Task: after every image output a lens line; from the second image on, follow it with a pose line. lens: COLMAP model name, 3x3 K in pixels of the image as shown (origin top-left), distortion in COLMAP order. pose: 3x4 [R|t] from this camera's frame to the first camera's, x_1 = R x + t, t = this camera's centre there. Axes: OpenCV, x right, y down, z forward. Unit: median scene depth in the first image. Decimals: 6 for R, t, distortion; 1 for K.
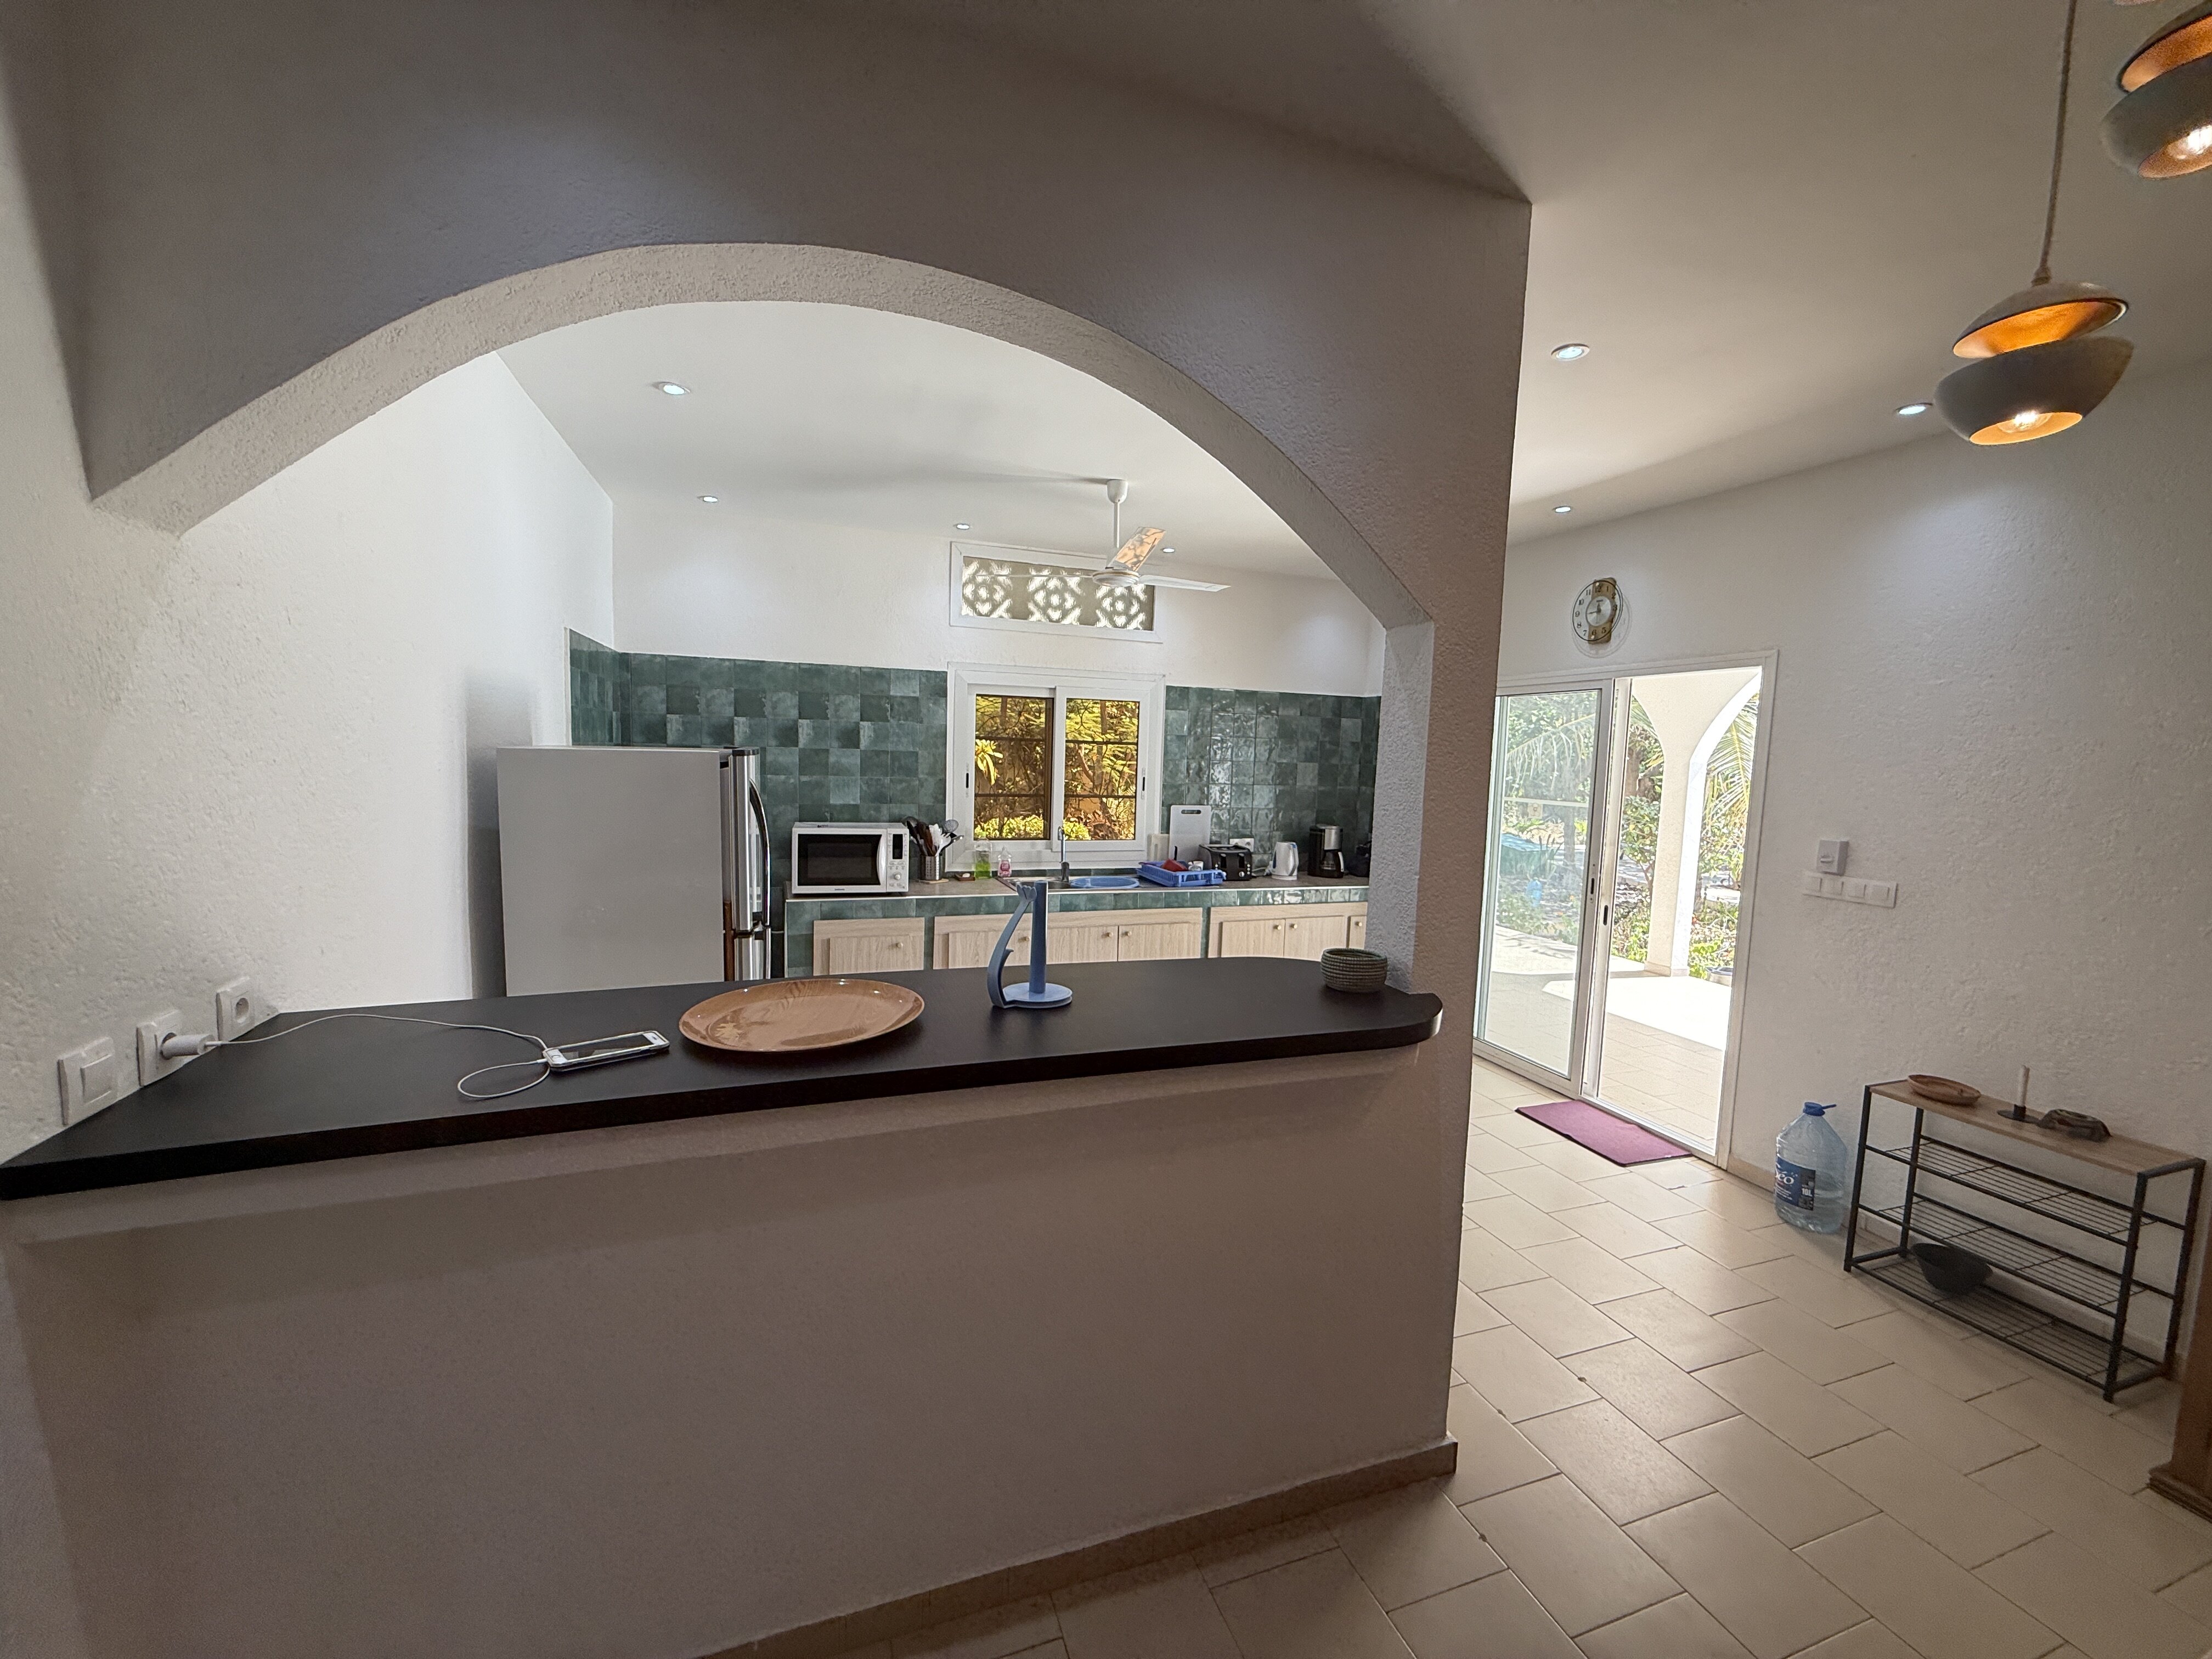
lens RADIAL K [[882.3, 0, 1106.0], [0, 882.3, 829.5], [0, 0, 1]] dist [0.001191, -0.000040]
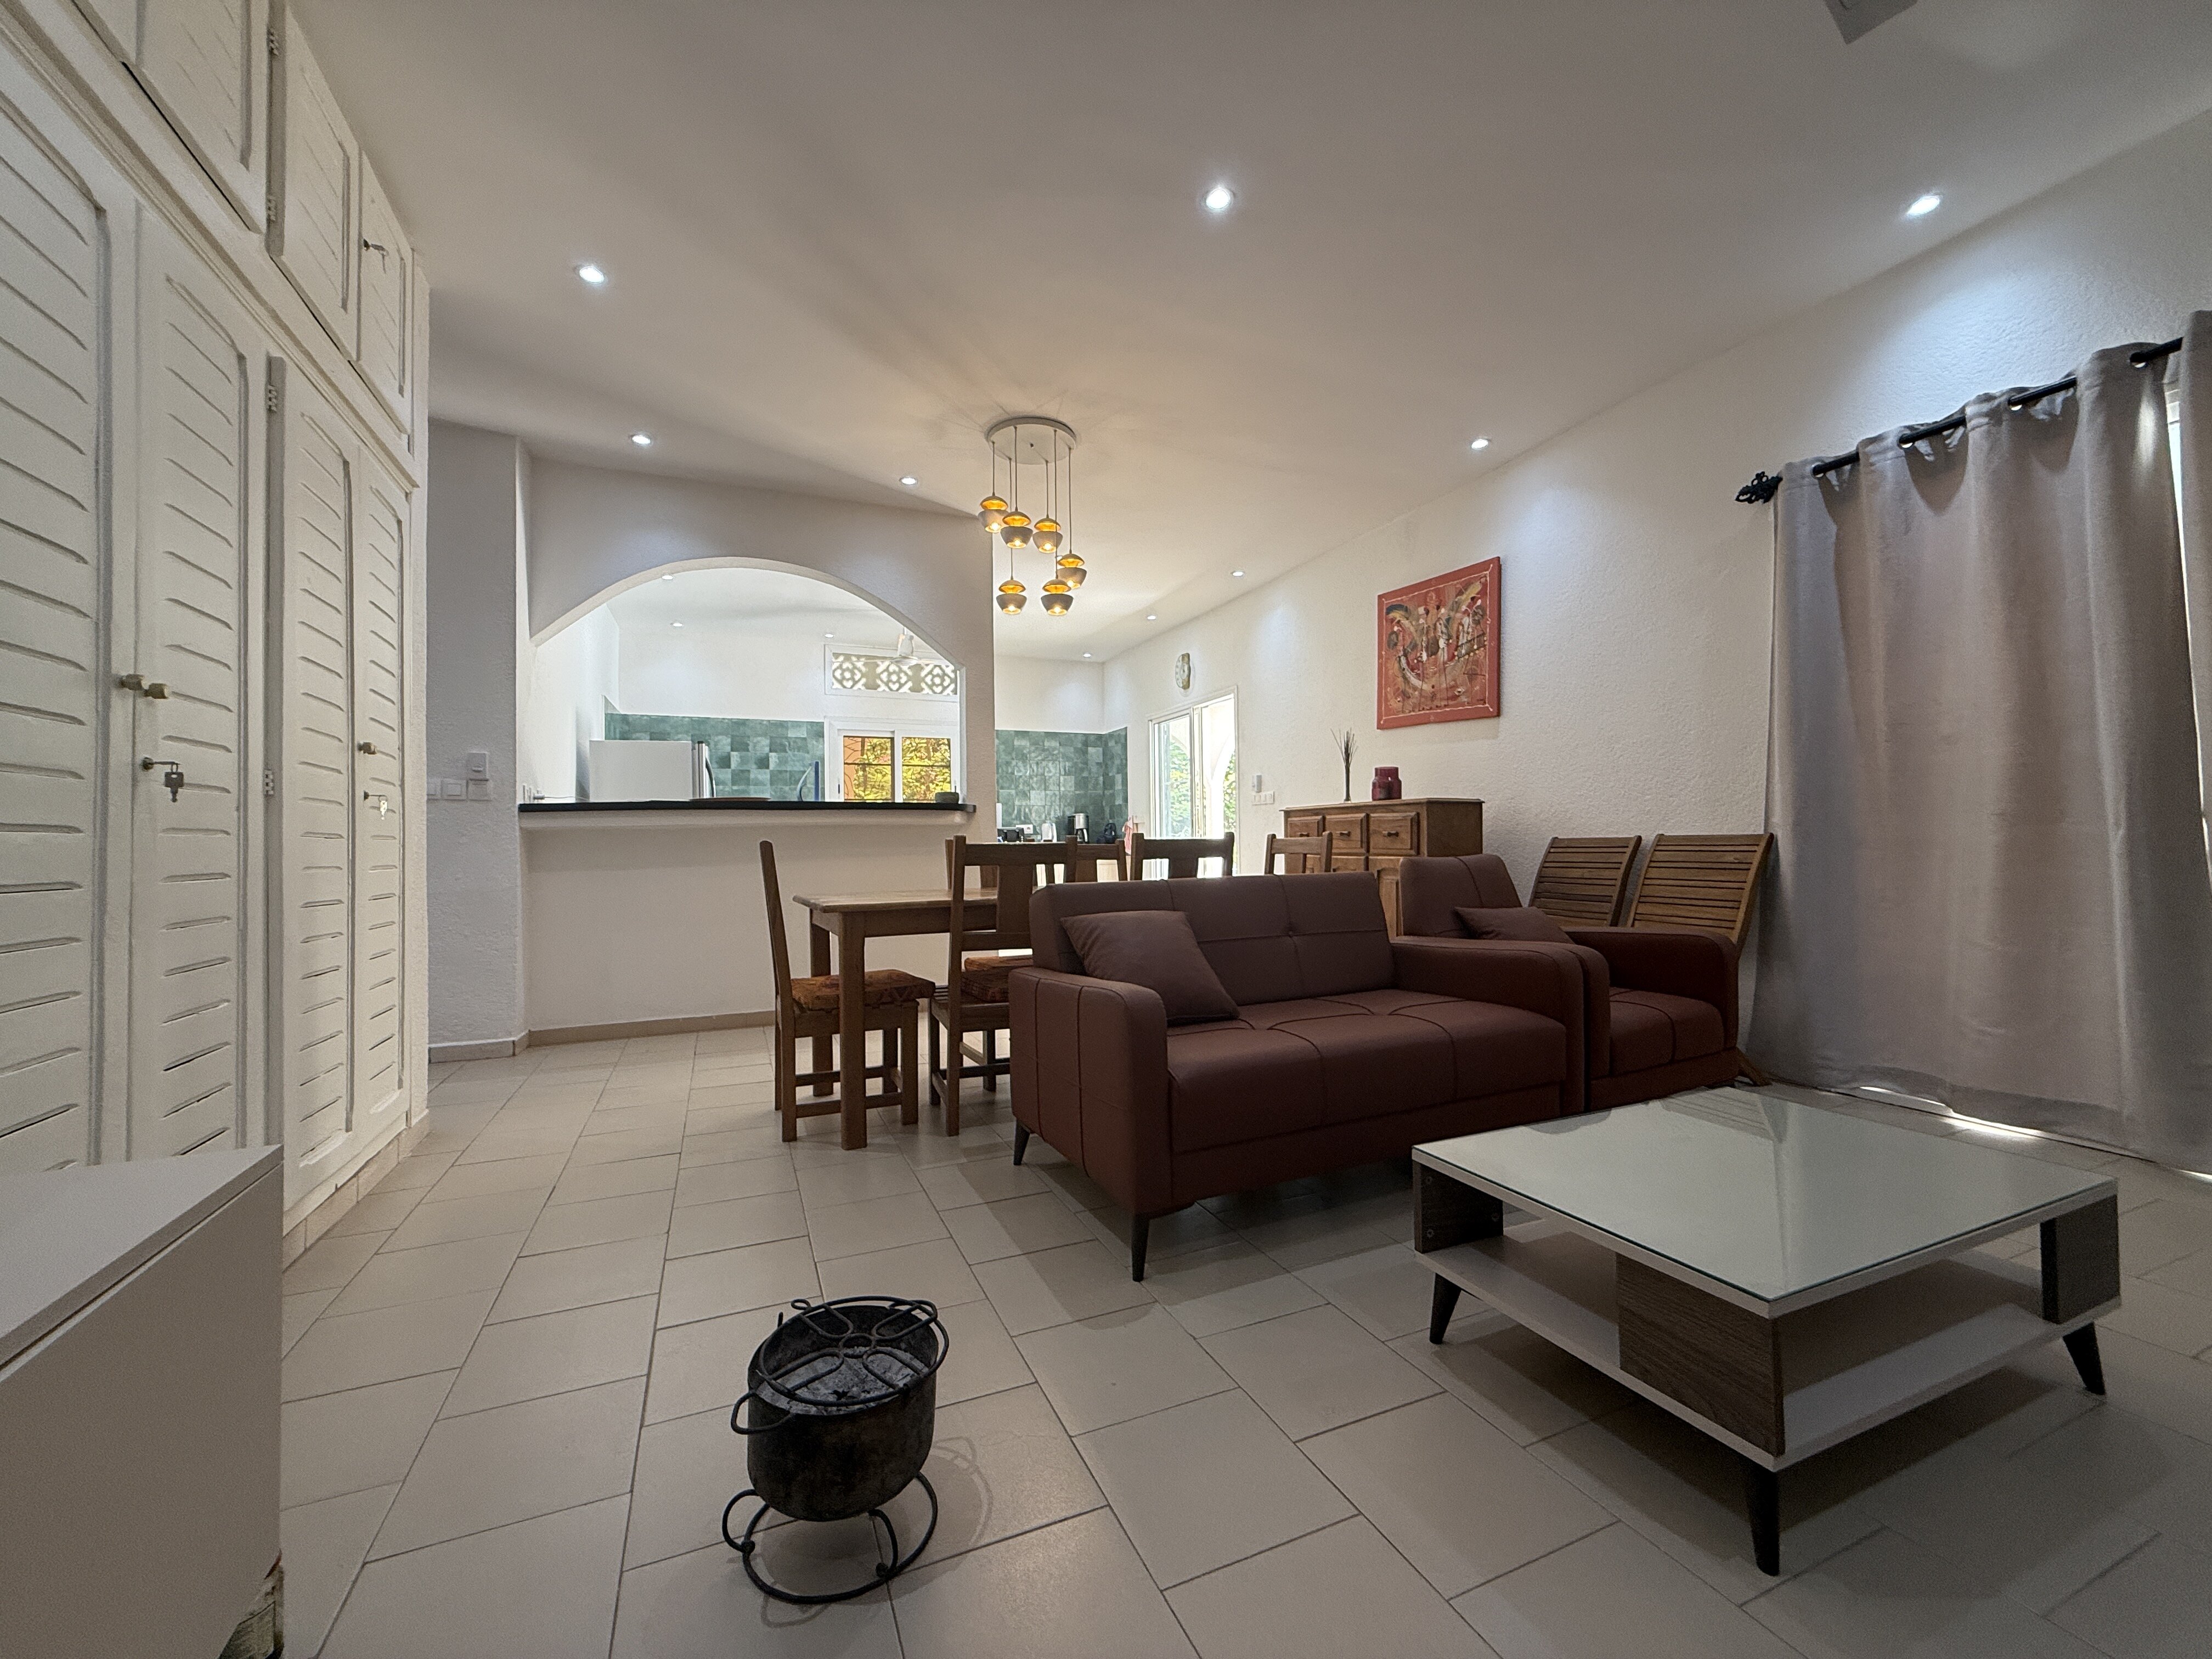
lens RADIAL K [[882.3, 0, 1106.0], [0, 882.3, 829.5], [0, 0, 1]] dist [0.001191, -0.000040]
pose [[0.997122, -0.043959, 0.061775, 0.229524], [0.050161, 0.993444, -0.102724, 0.211846], [-0.056854, 0.105527, 0.992790, -0.627172]]
